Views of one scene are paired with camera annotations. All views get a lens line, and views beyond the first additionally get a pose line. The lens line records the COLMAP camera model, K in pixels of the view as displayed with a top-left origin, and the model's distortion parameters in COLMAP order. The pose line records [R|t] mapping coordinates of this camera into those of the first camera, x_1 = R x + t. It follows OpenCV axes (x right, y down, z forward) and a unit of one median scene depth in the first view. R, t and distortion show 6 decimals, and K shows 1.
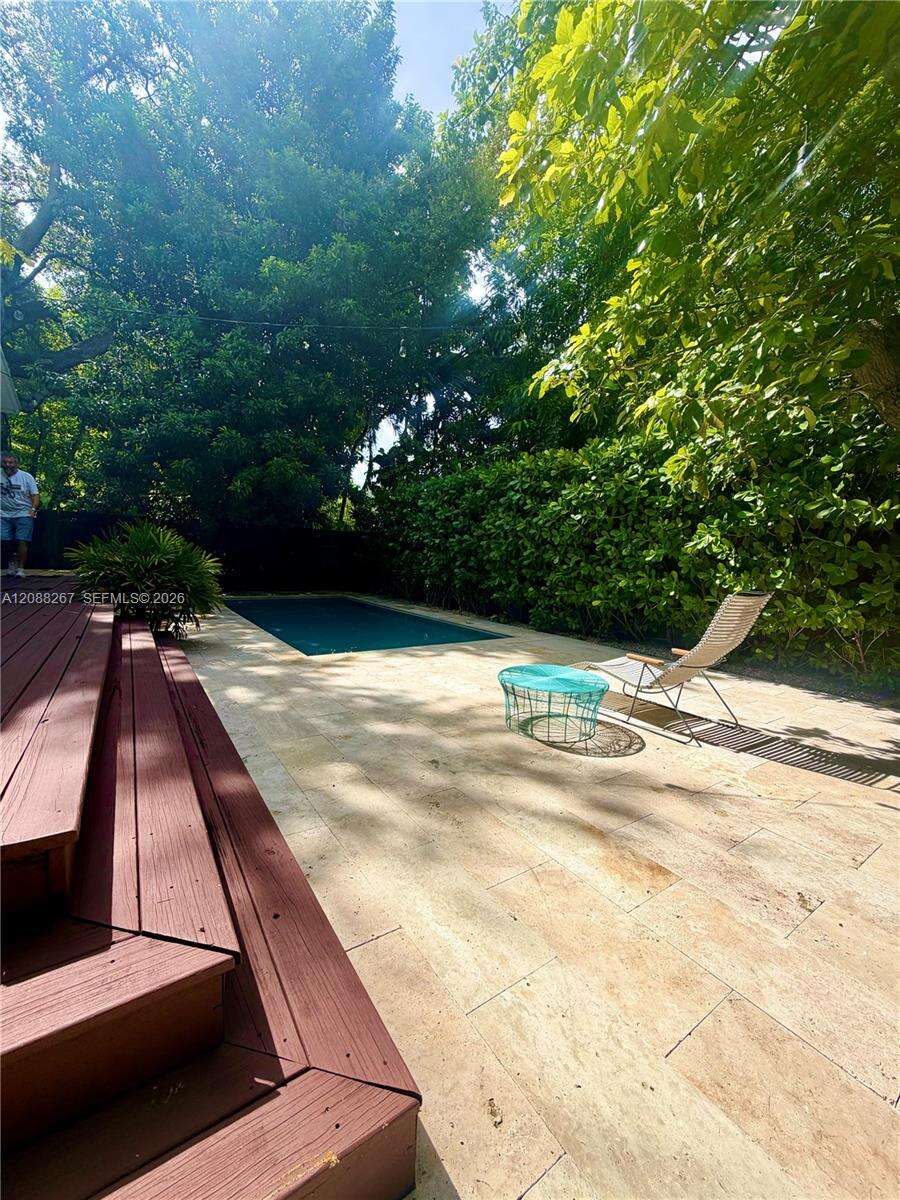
lens RADIAL K [[470.5, 0, 446.3], [0, 470.5, 598.3], [0, 0, 1]] dist [-0.001519, -0.000032]
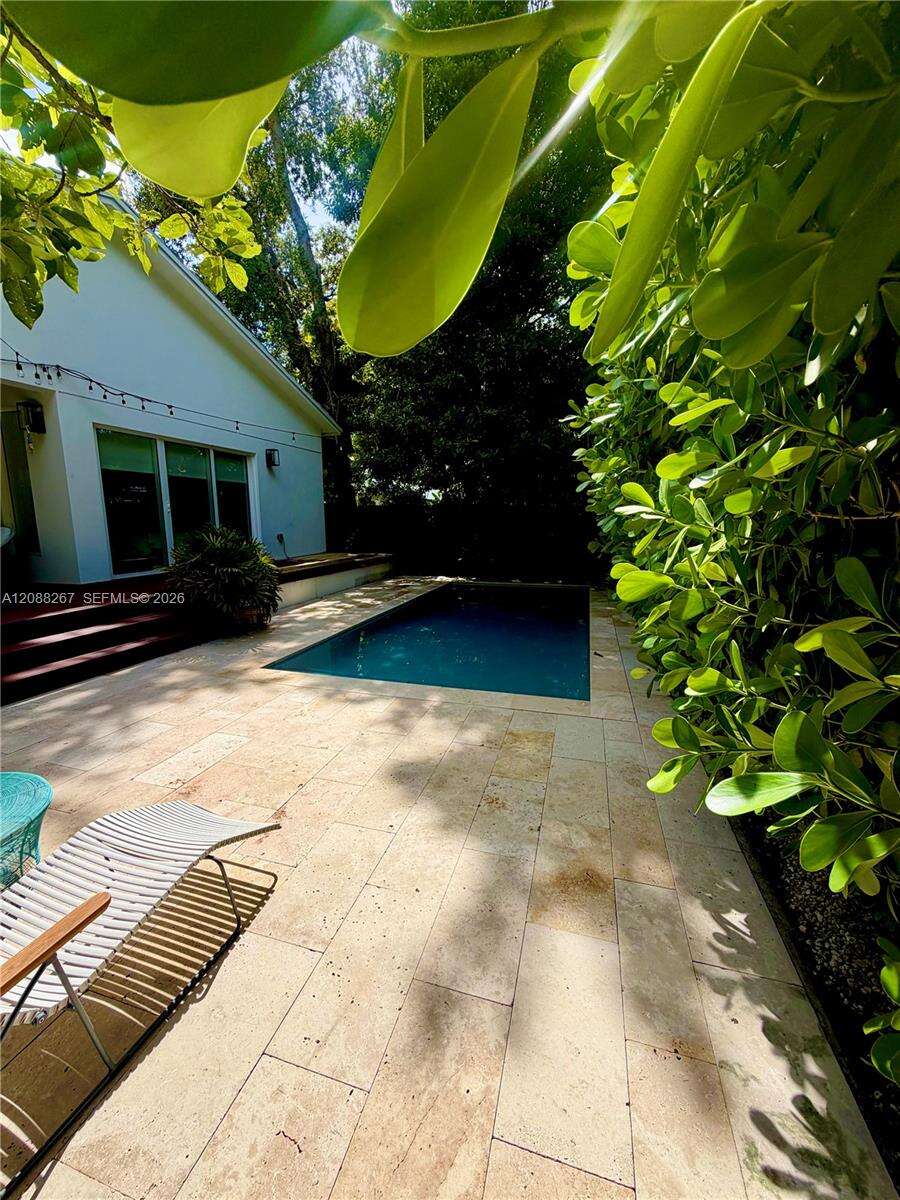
lens RADIAL K [[470.5, 0, 446.3], [0, 470.5, 598.3], [0, 0, 1]] dist [-0.001519, -0.000032]
pose [[0.632234, 0.101135, -0.768148, 0.868263], [-0.044063, 0.994533, 0.094674, -0.156534], [0.773524, -0.026009, 0.633234, 0.962104]]
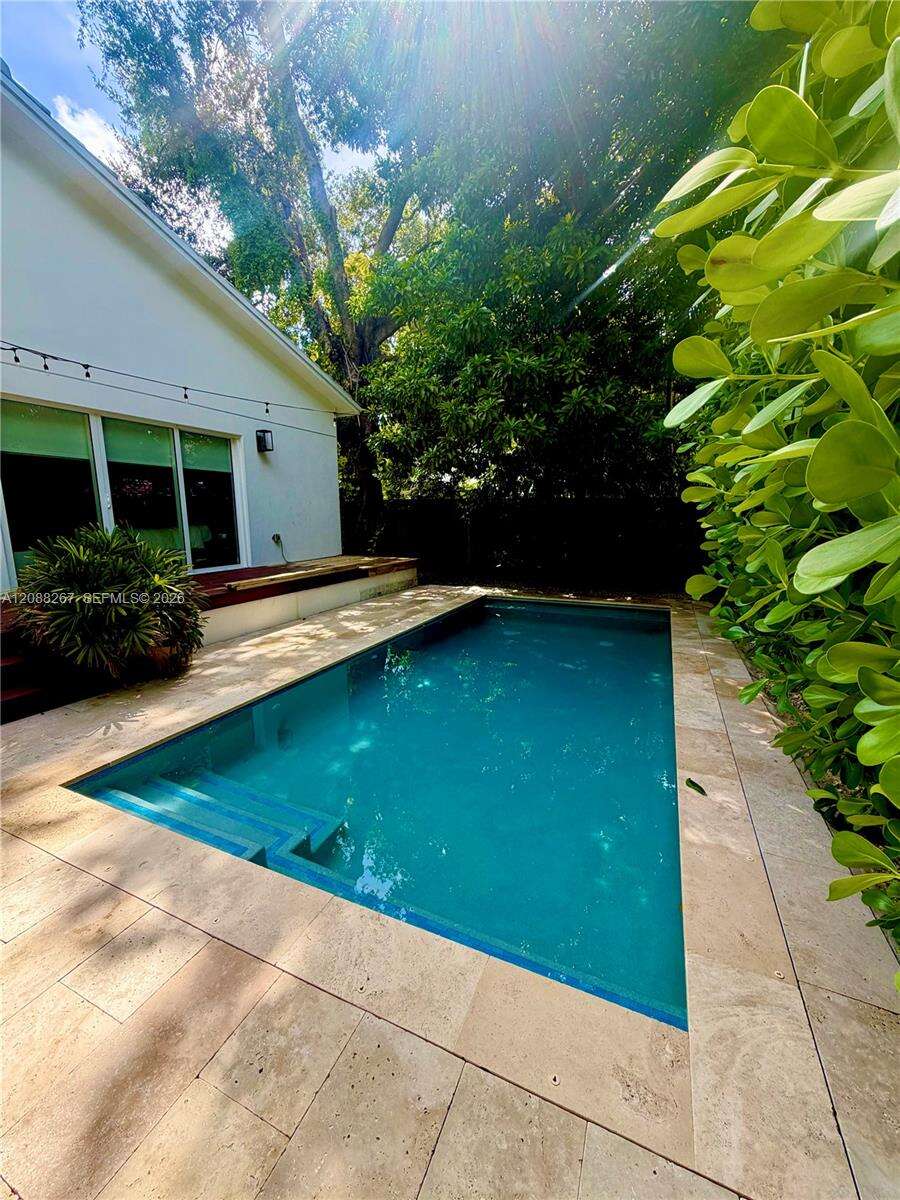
lens RADIAL K [[470.5, 0, 446.3], [0, 470.5, 598.3], [0, 0, 1]] dist [-0.001519, -0.000032]
pose [[0.517559, 0.121699, -0.846949, 0.474895], [-0.051834, 0.992475, 0.110935, -0.216614], [0.854076, -0.013515, 0.519973, 1.498193]]
